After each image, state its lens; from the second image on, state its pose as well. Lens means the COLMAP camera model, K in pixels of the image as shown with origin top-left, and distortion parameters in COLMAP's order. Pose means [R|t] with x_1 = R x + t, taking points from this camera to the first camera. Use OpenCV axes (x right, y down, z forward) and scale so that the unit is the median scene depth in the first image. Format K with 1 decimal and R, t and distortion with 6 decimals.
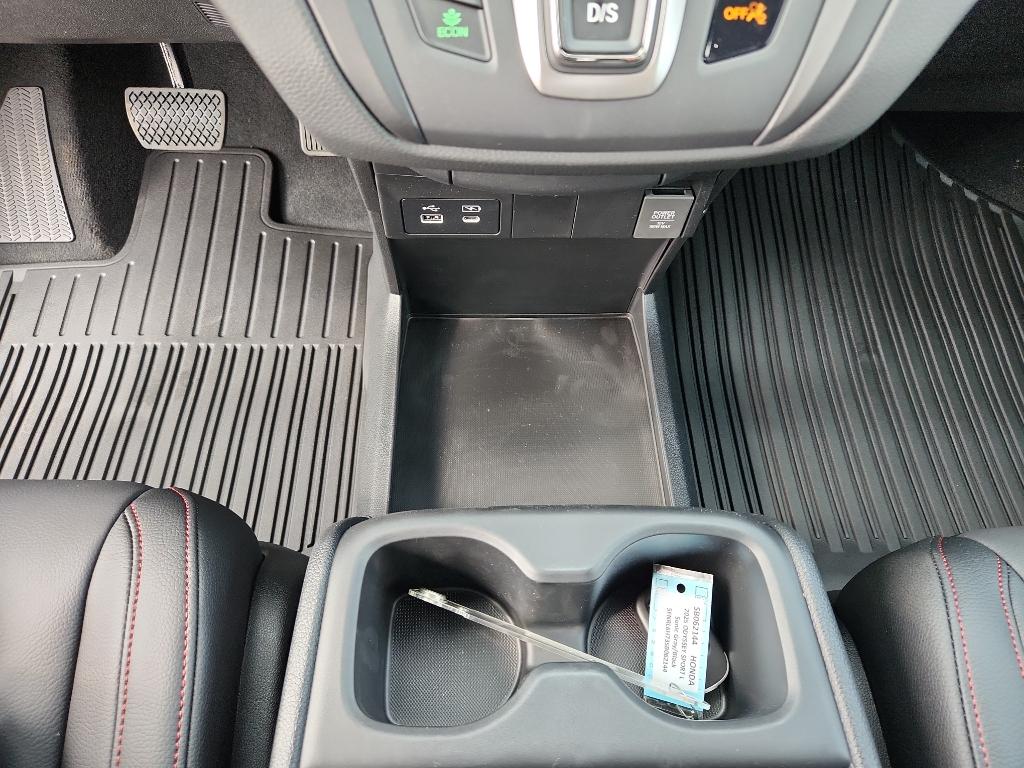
lens RADIAL K [[702.0, 0, 500.6], [0, 702.0, 377.4], [0, 0, 1]] dist [0.050642, -0.043451]
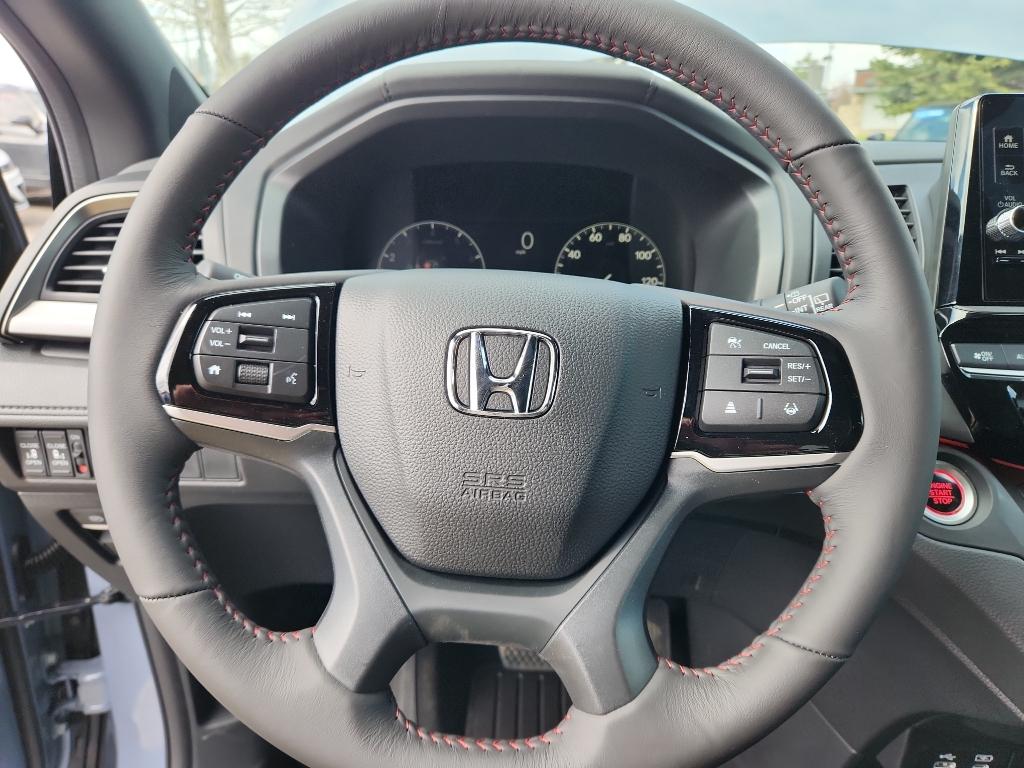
lens RADIAL K [[702.0, 0, 501.6], [0, 702.0, 367.7], [0, 0, 1]] dist [0.050642, -0.043451]
pose [[0.998166, -0.003342, -0.060443, -0.489772], [-0.034655, 0.787118, -0.615828, -0.002869], [0.049634, 0.616794, 0.785558, -0.208526]]
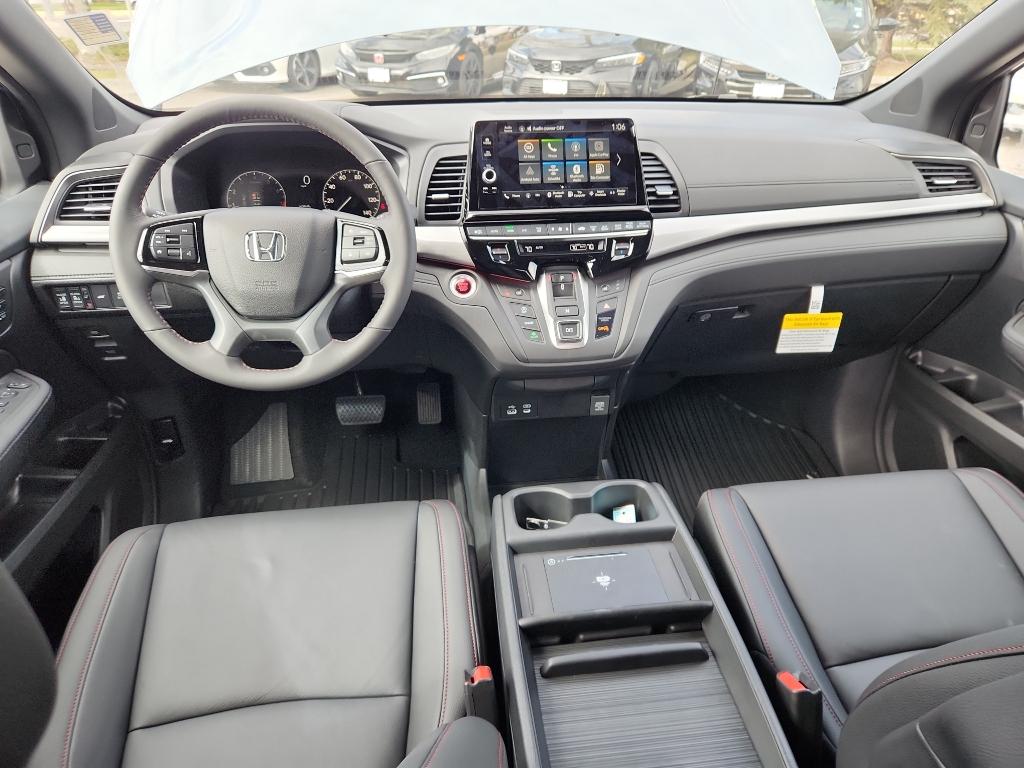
lens RADIAL K [[702.0, 0, 525.9], [0, 702.0, 374.3], [0, 0, 1]] dist [0.050642, -0.043451]
pose [[0.992780, -0.076040, 0.092763, -0.185254], [0.110793, 0.877659, -0.466304, 0.581853], [-0.045956, 0.473215, 0.879747, -0.902442]]
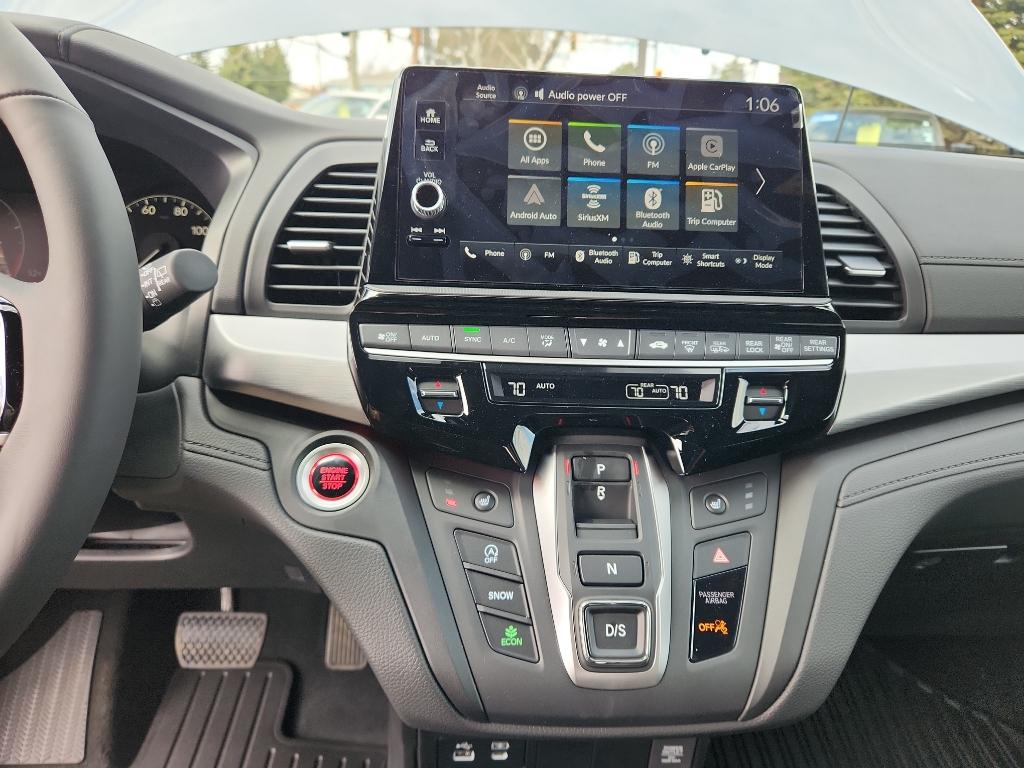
lens RADIAL K [[702.0, 0, 503.0], [0, 702.0, 372.3], [0, 0, 1]] dist [0.050642, -0.043451]
pose [[0.999692, 0.003932, 0.024513, -0.044246], [0.011668, 0.797128, -0.603698, -0.022141], [-0.021913, 0.603798, 0.796836, -0.166699]]
